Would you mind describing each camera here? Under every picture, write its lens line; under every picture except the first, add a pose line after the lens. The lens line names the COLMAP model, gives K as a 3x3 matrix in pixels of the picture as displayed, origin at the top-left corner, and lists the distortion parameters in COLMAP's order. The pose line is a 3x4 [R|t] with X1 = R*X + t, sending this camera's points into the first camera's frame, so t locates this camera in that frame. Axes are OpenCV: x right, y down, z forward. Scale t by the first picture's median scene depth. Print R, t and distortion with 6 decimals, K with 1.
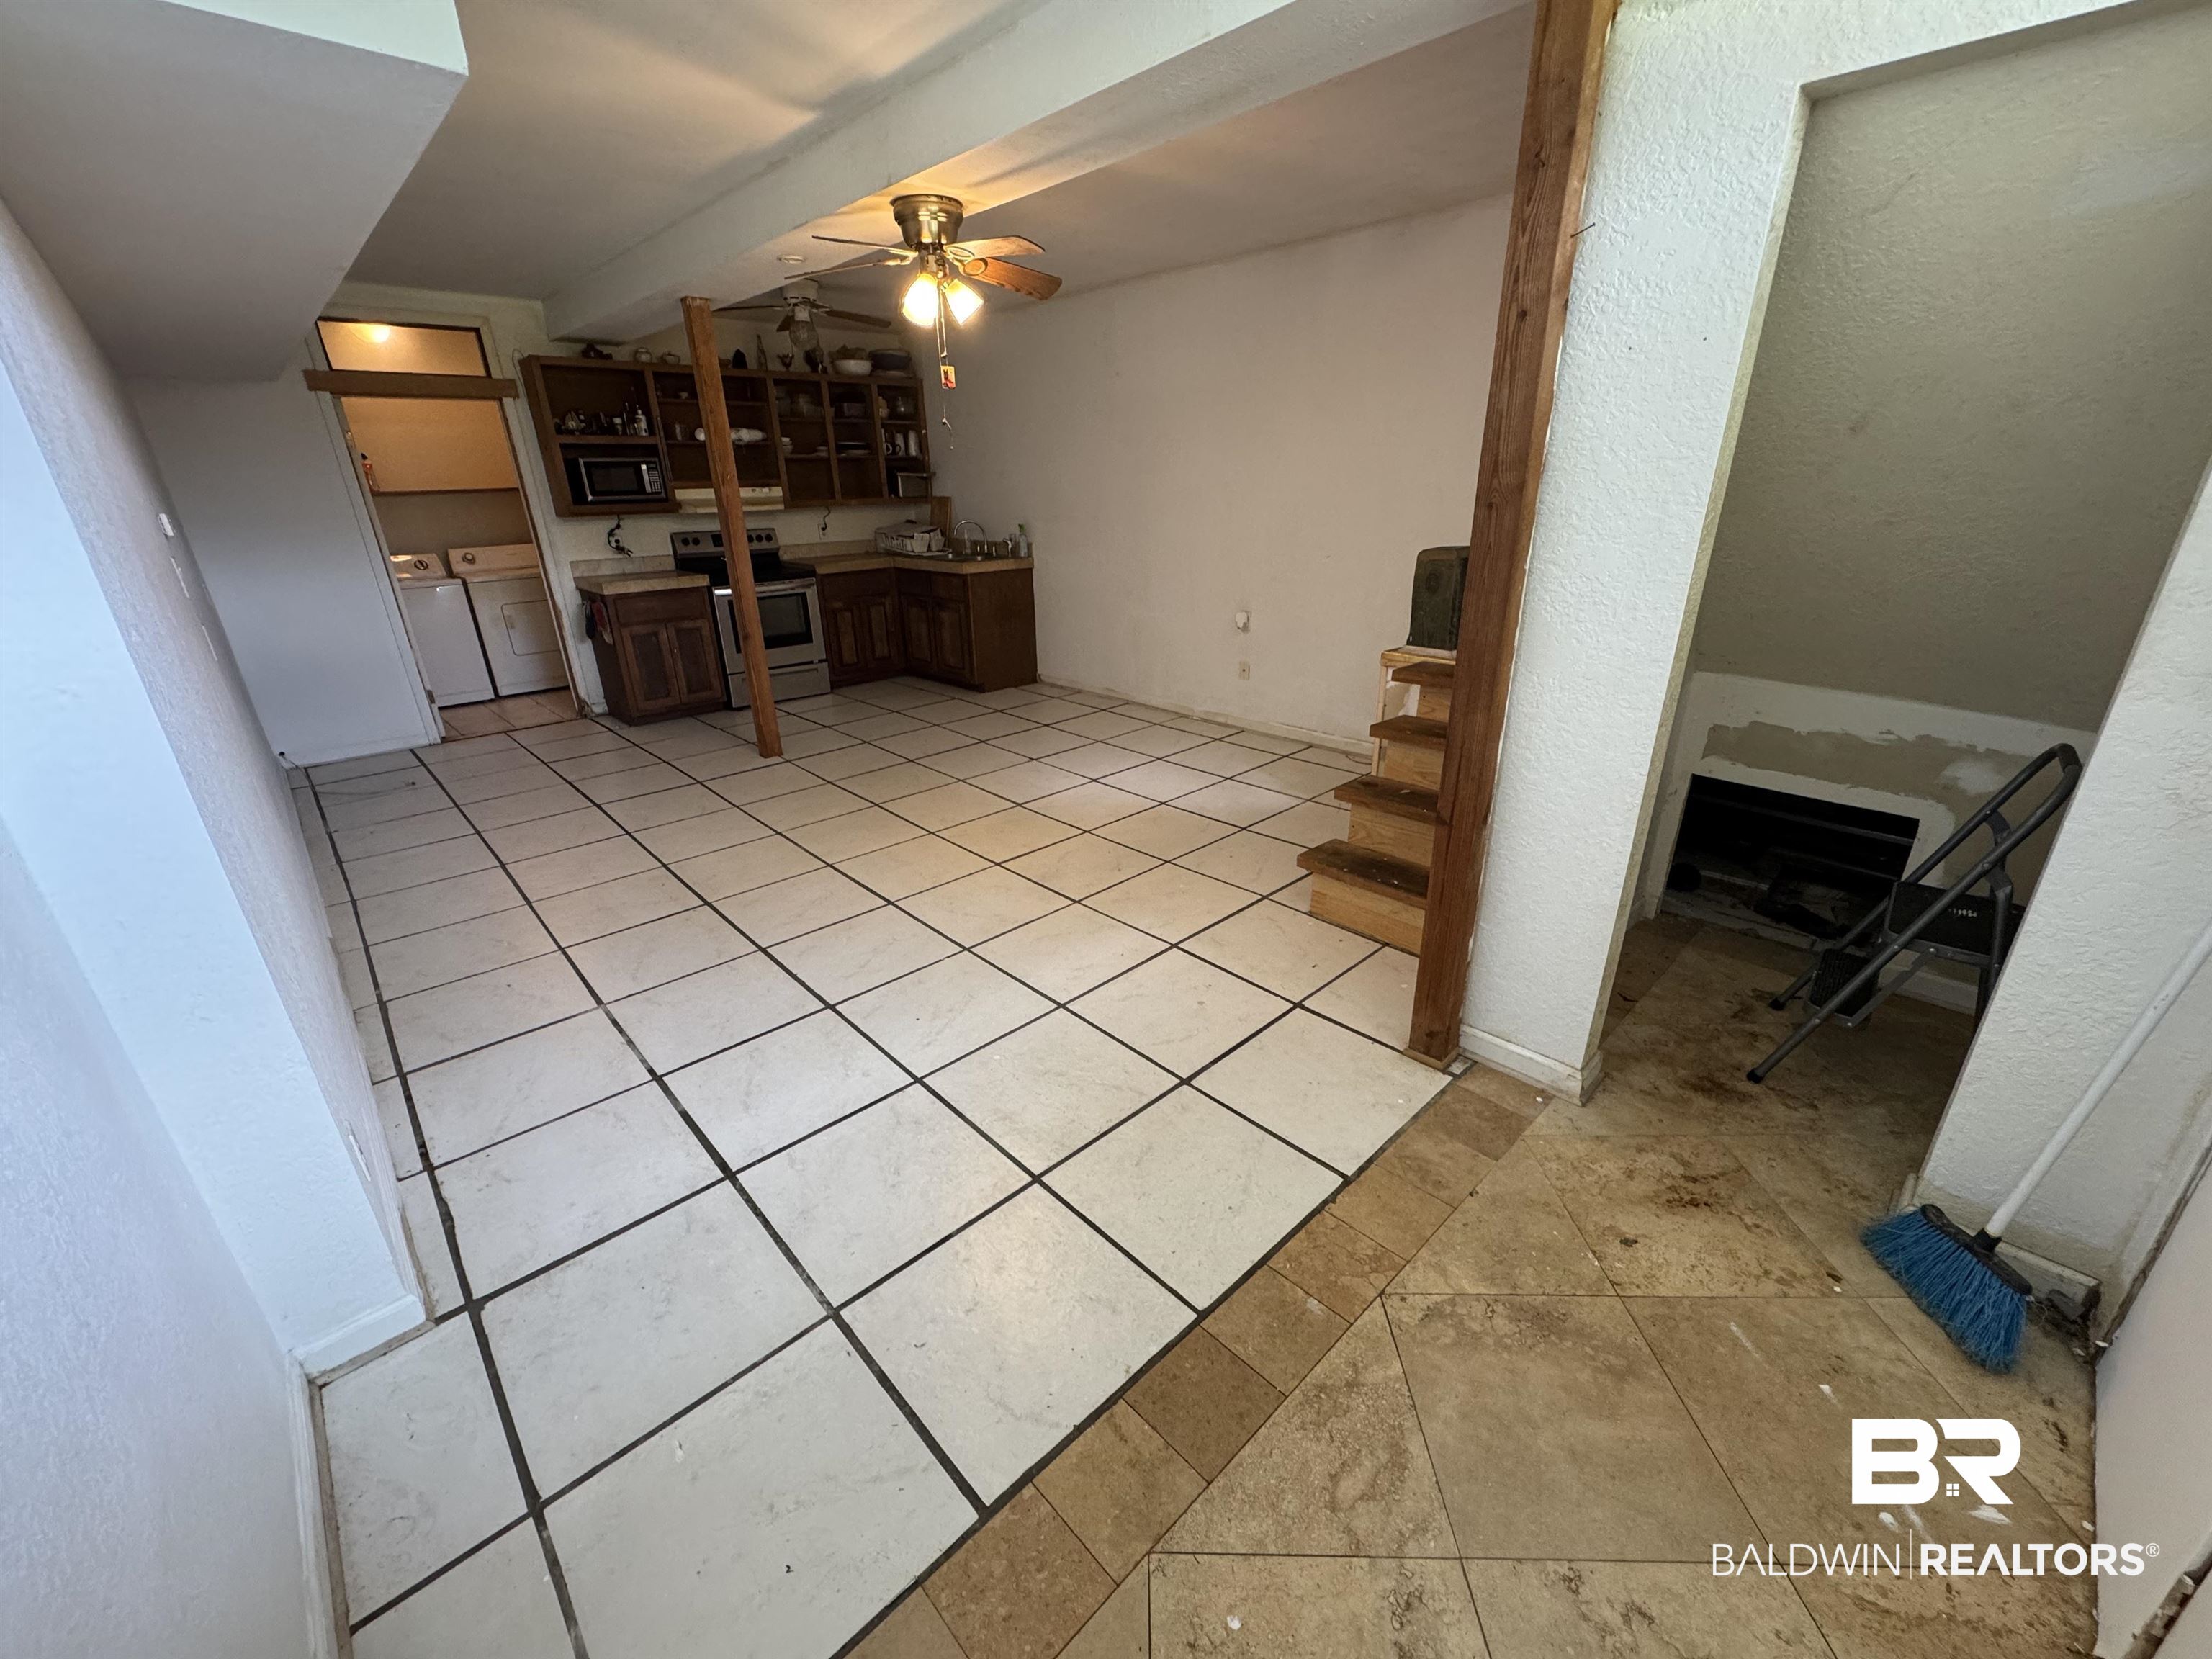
lens RADIAL K [[882.9, 0, 1112.9], [0, 882.9, 831.6], [0, 0, 1]] dist [0.002874, 0.000424]
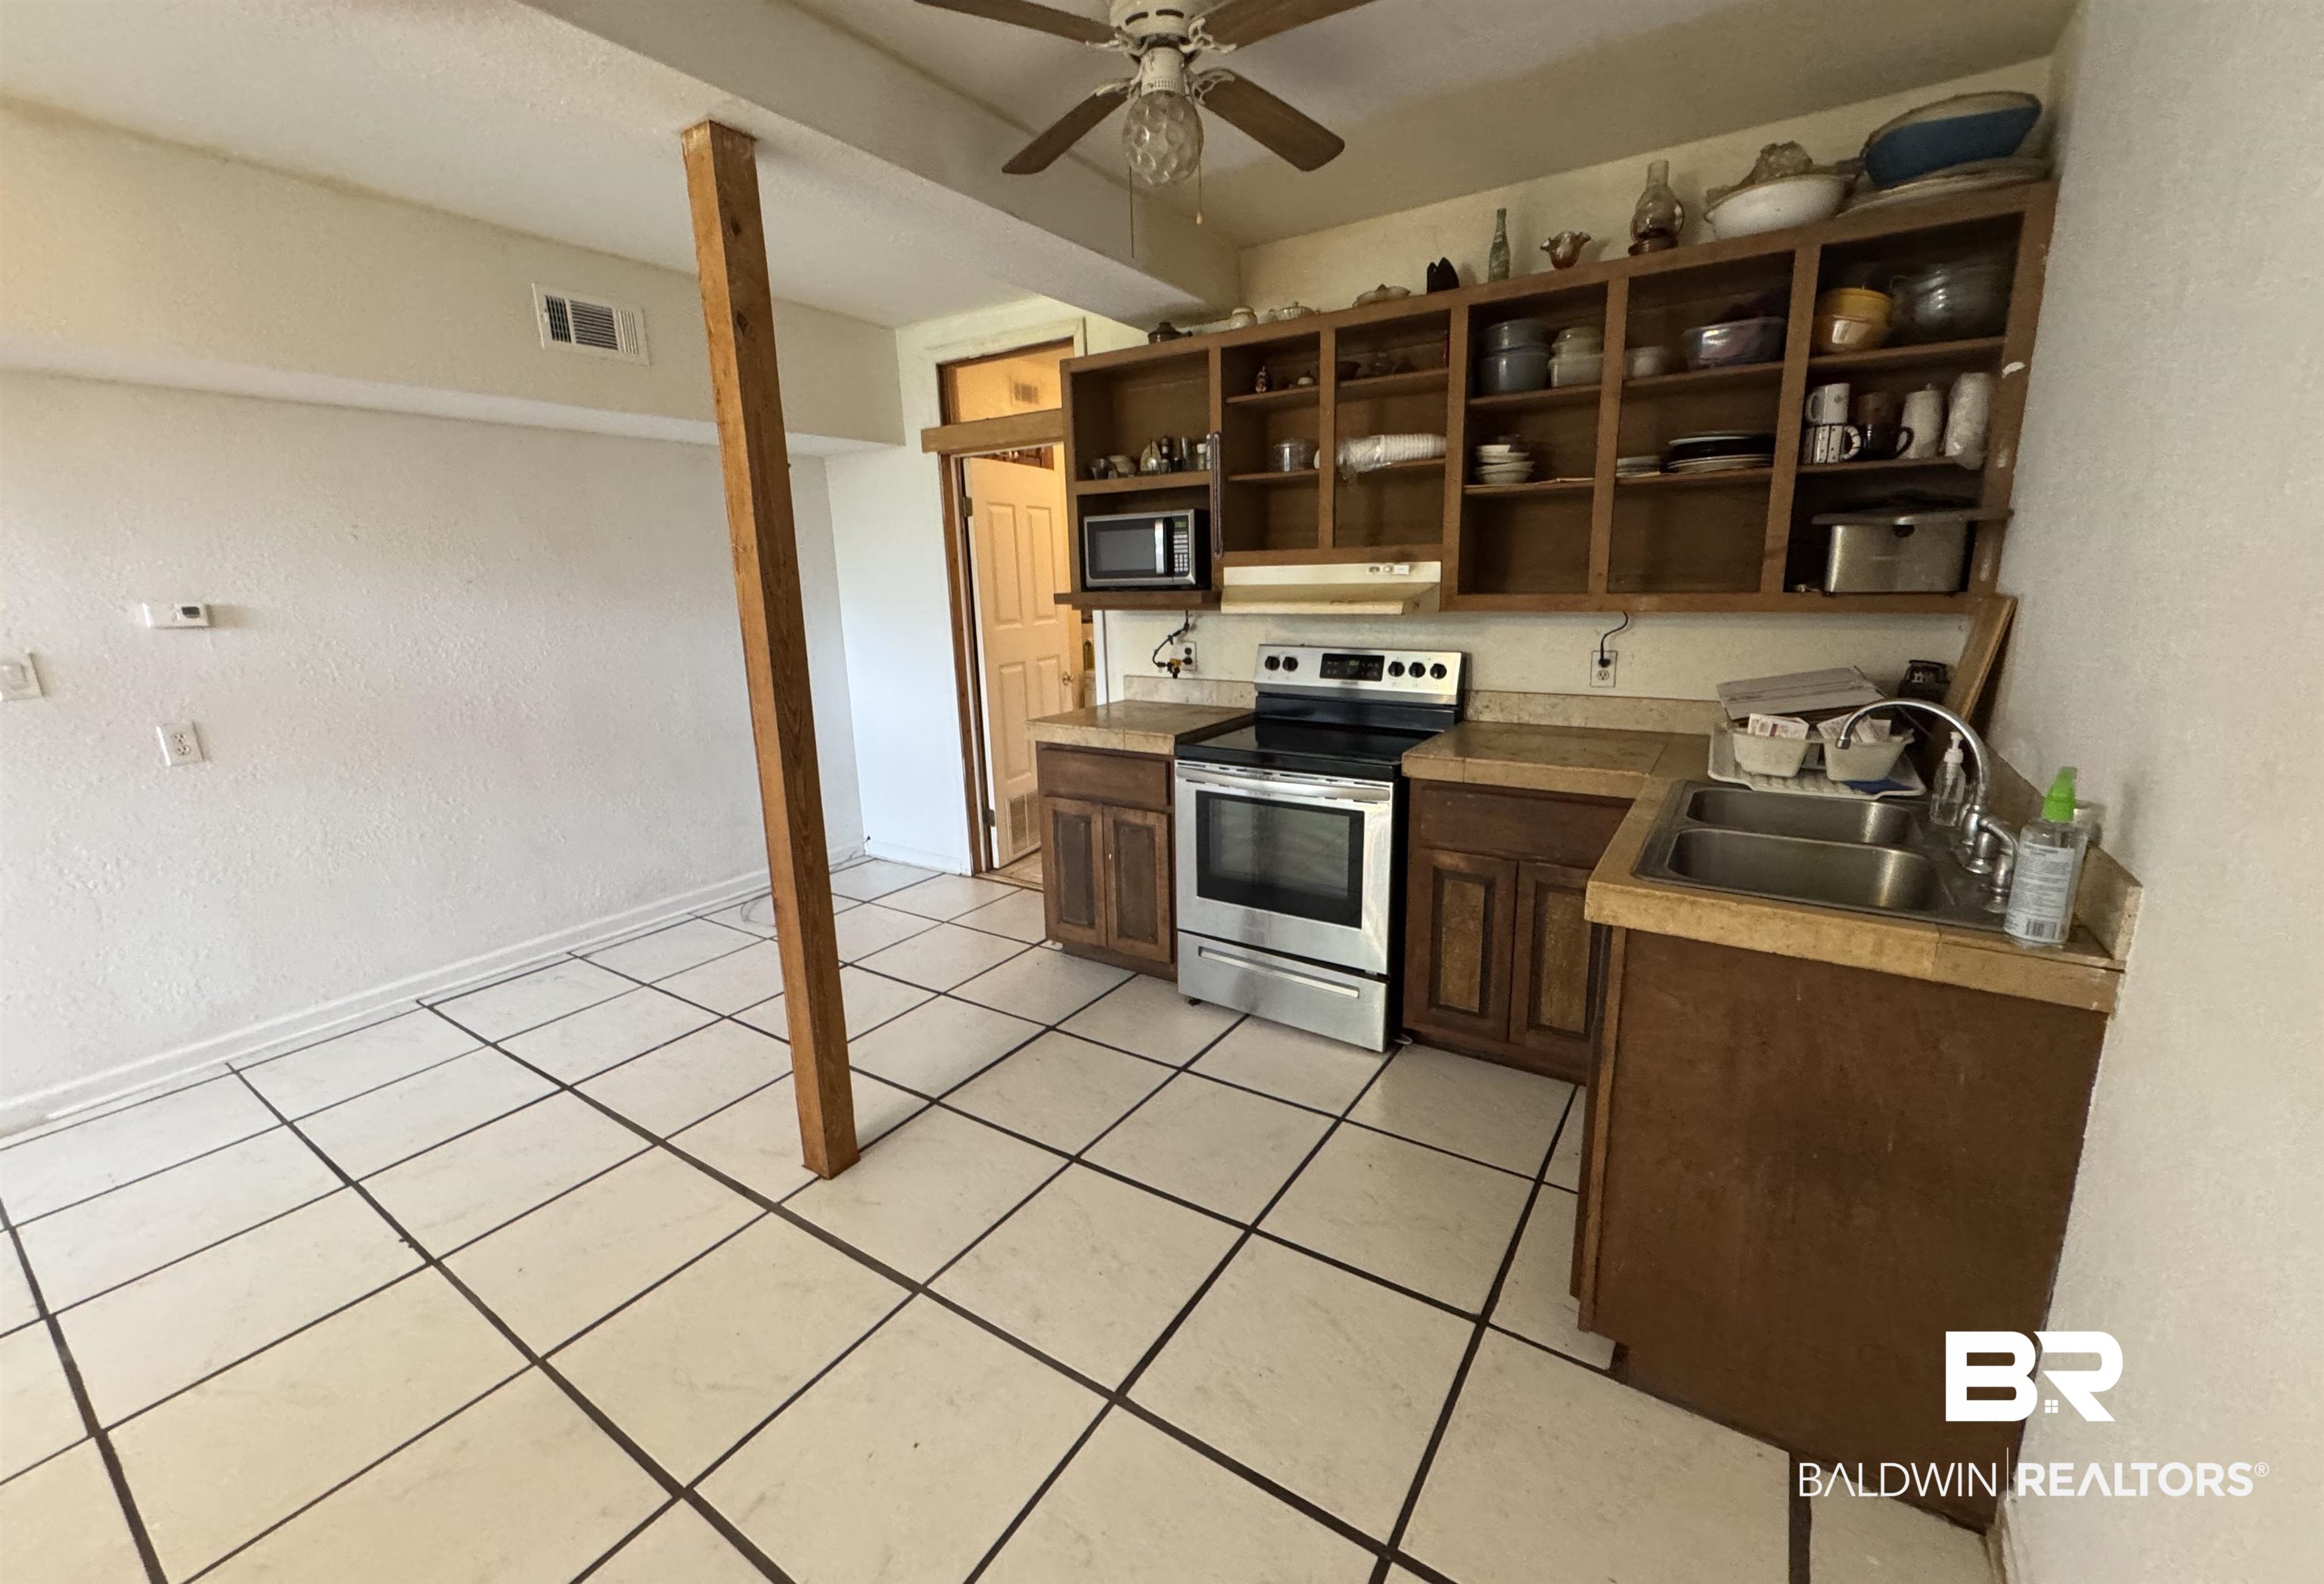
lens RADIAL K [[933.9, 0, 1162.2], [0, 933.9, 782.6], [0, 0, 1]] dist [-0.001913, -0.000065]
pose [[0.231245, 0.229747, -0.945379, 0.031506], [-0.347634, 0.927079, 0.140266, -0.302825], [0.908667, 0.296210, 0.294250, 0.765010]]
